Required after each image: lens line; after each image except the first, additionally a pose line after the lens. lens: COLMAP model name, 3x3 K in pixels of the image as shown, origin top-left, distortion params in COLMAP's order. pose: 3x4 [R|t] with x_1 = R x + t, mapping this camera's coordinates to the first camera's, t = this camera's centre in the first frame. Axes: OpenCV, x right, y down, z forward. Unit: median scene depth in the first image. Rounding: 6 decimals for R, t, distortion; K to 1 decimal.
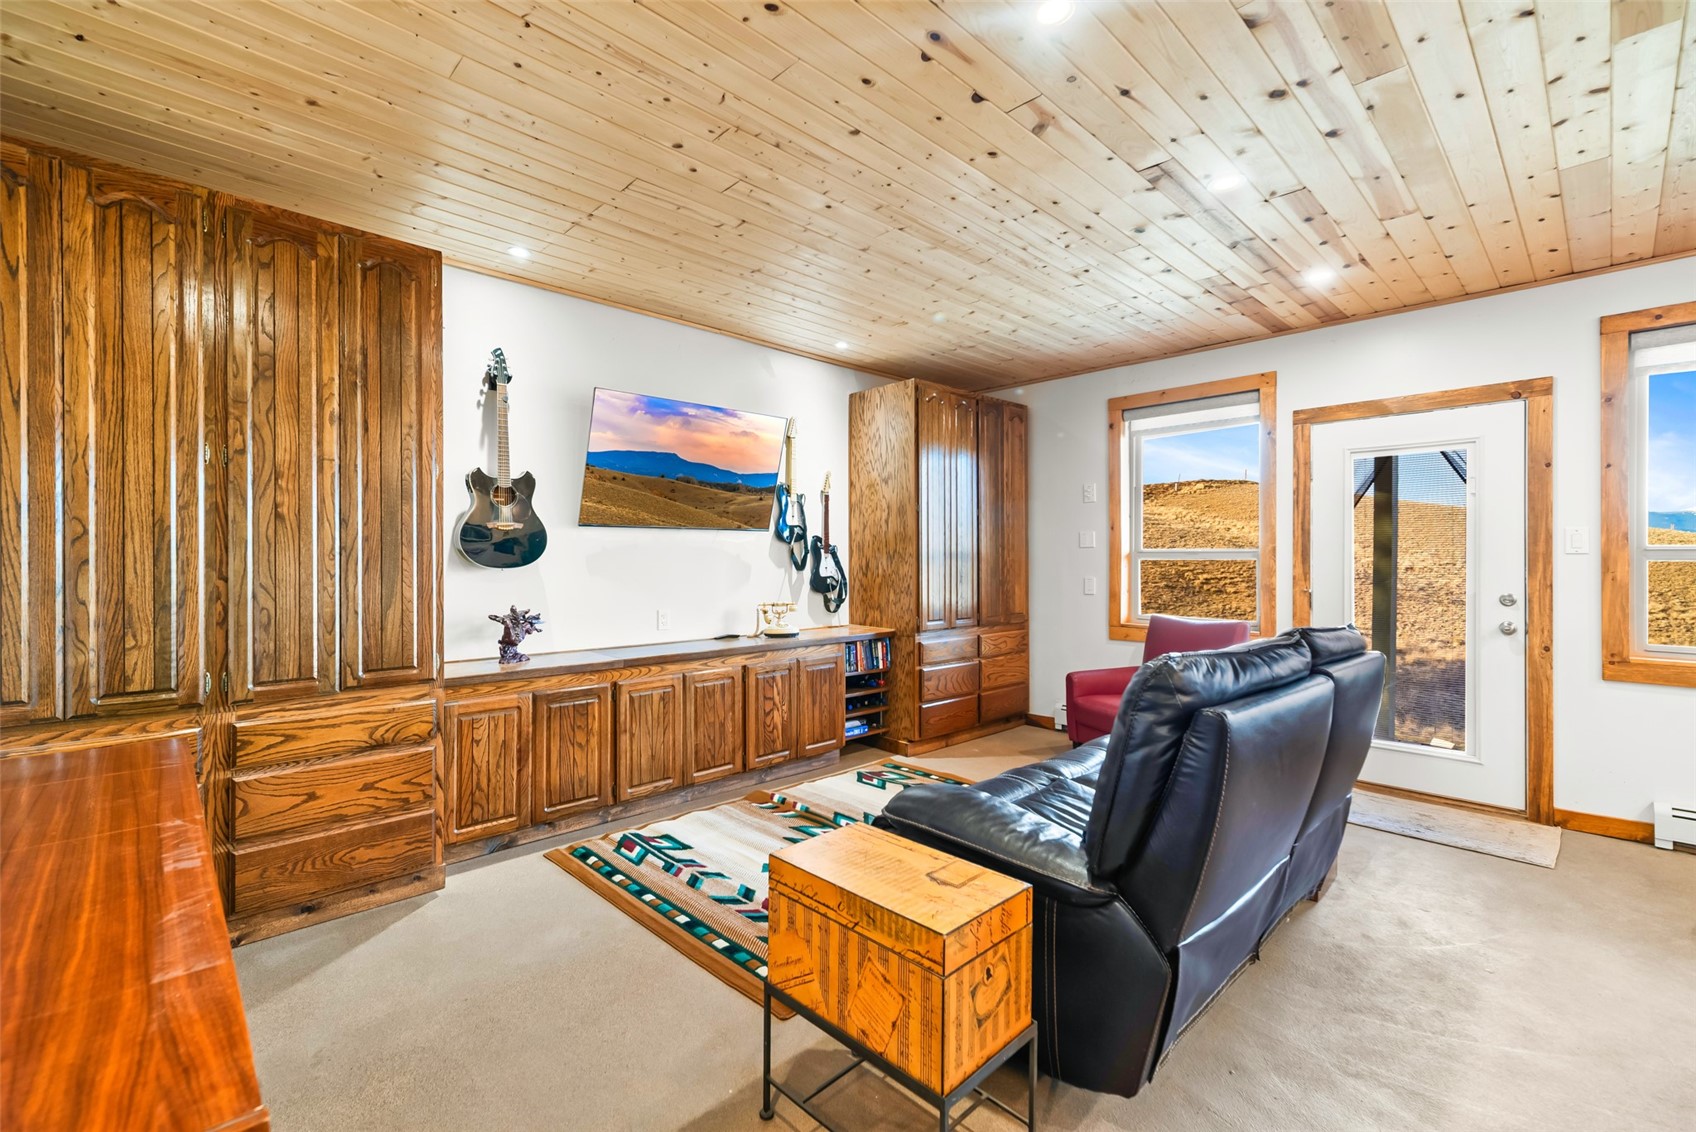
lens RADIAL K [[730.3, 0, 859.1], [0, 730.3, 563.8], [0, 0, 1]] dist [0.004439, 0.001068]
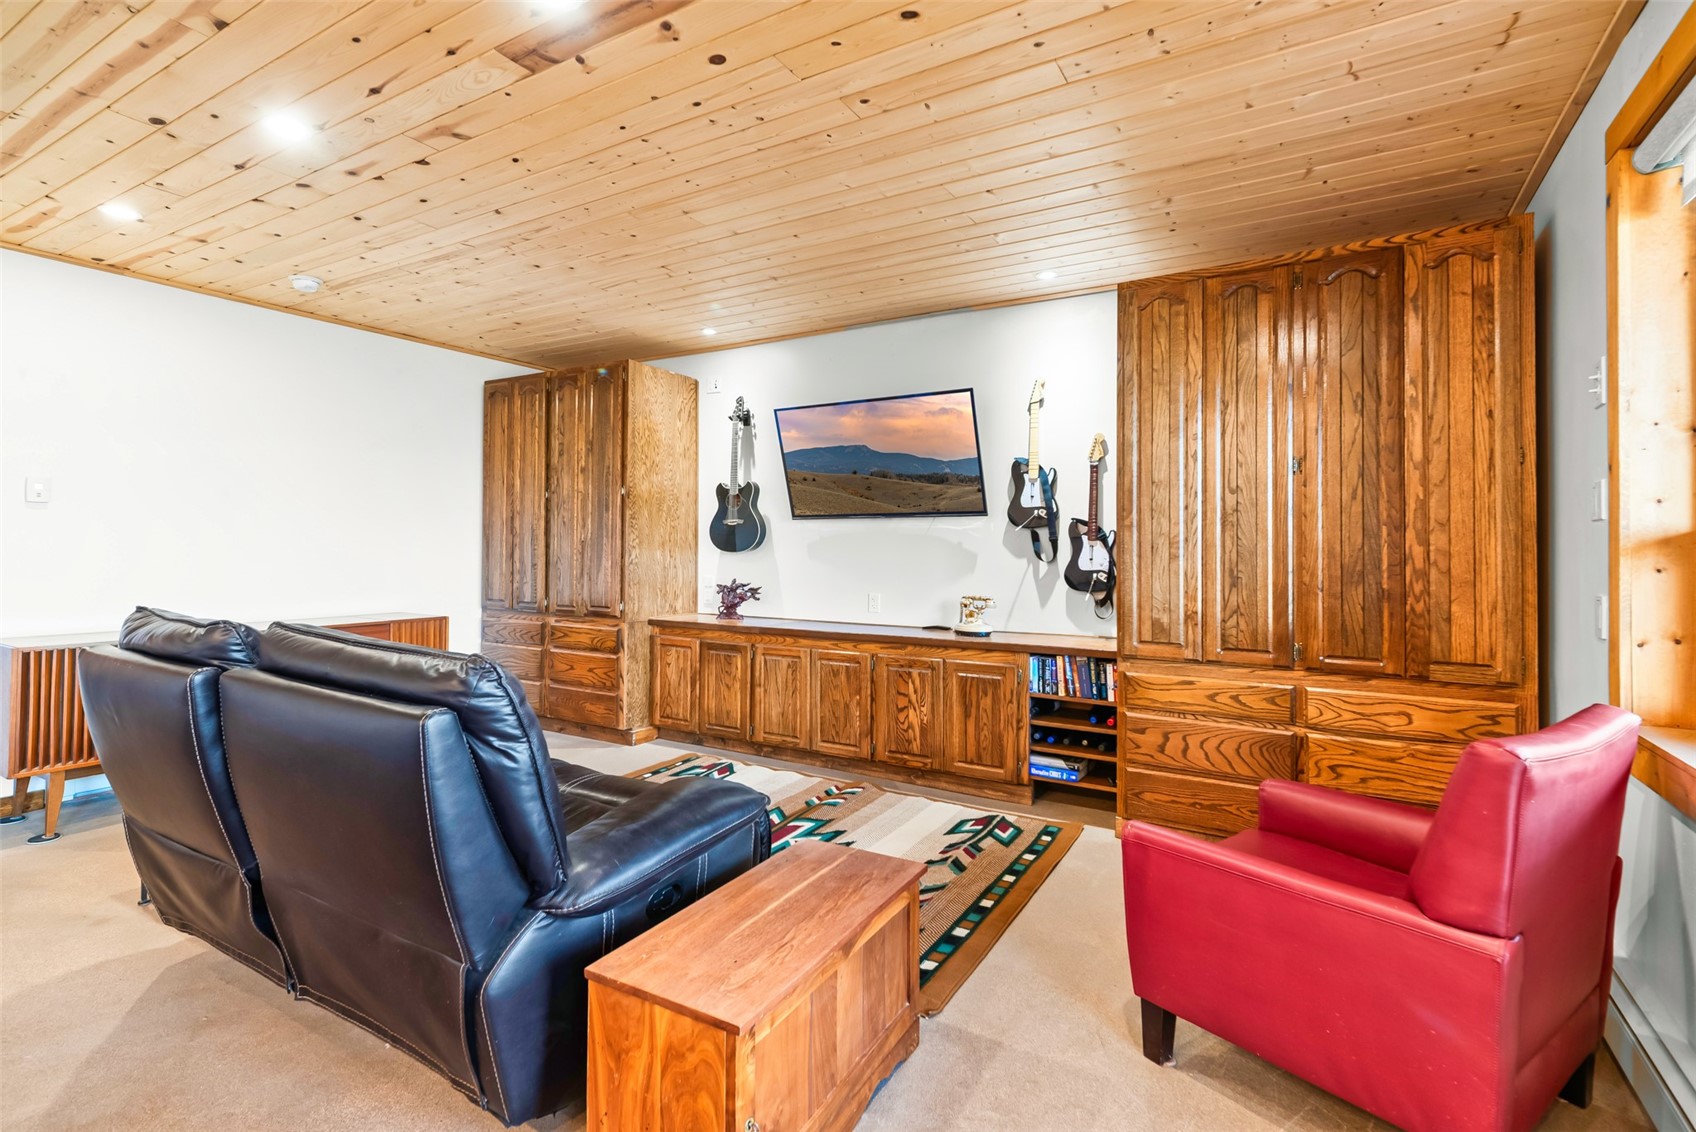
lens RADIAL K [[730.3, 0, 846.1], [0, 730.3, 550.5], [0, 0, 1]] dist [0.004439, 0.001068]
pose [[0.293987, 0.006884, -0.955785, 0.874517], [-0.011858, 0.999923, 0.003555, -0.004204], [0.955736, 0.010289, 0.294046, 0.752333]]
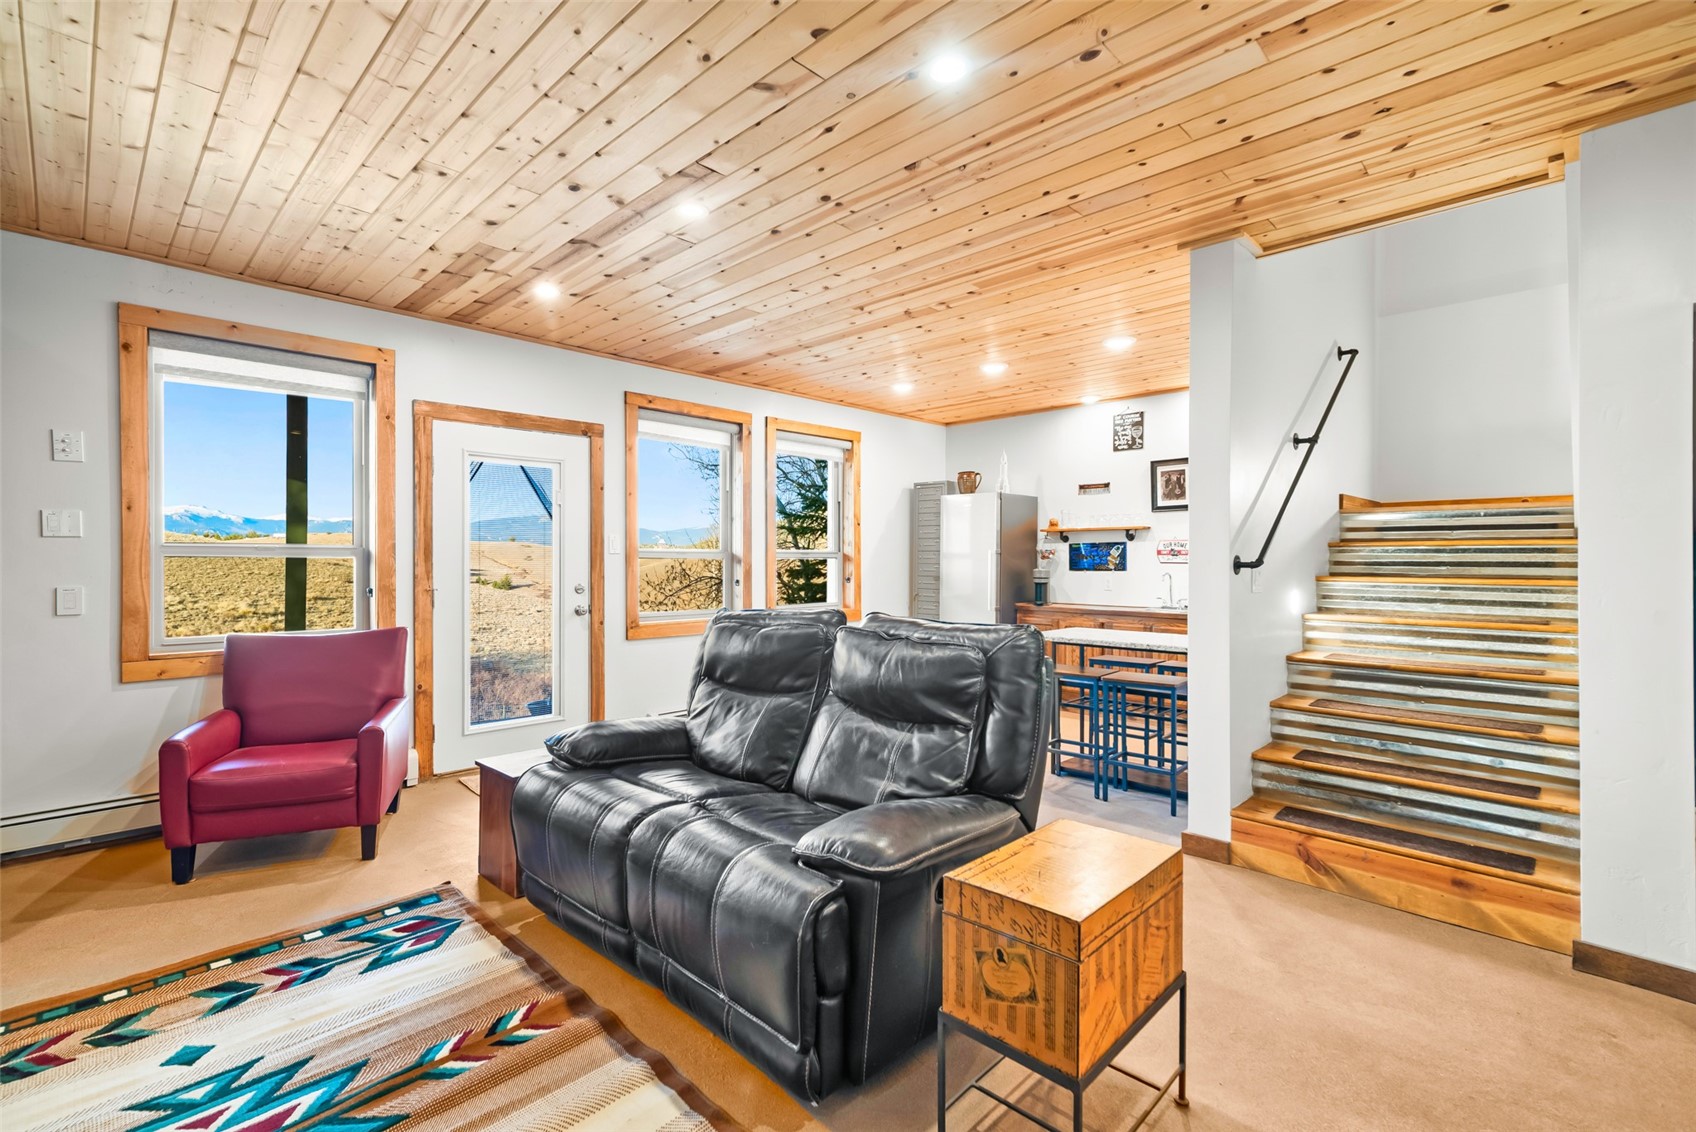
lens RADIAL K [[730.3, 0, 807.7], [0, 730.3, 564.7], [0, 0, 1]] dist [0.004439, 0.001068]
pose [[0.043772, -0.009925, 0.998992, -0.403673], [0.000427, 0.999951, 0.009916, -0.006371], [-0.999041, -0.000007, 0.043774, 0.554156]]
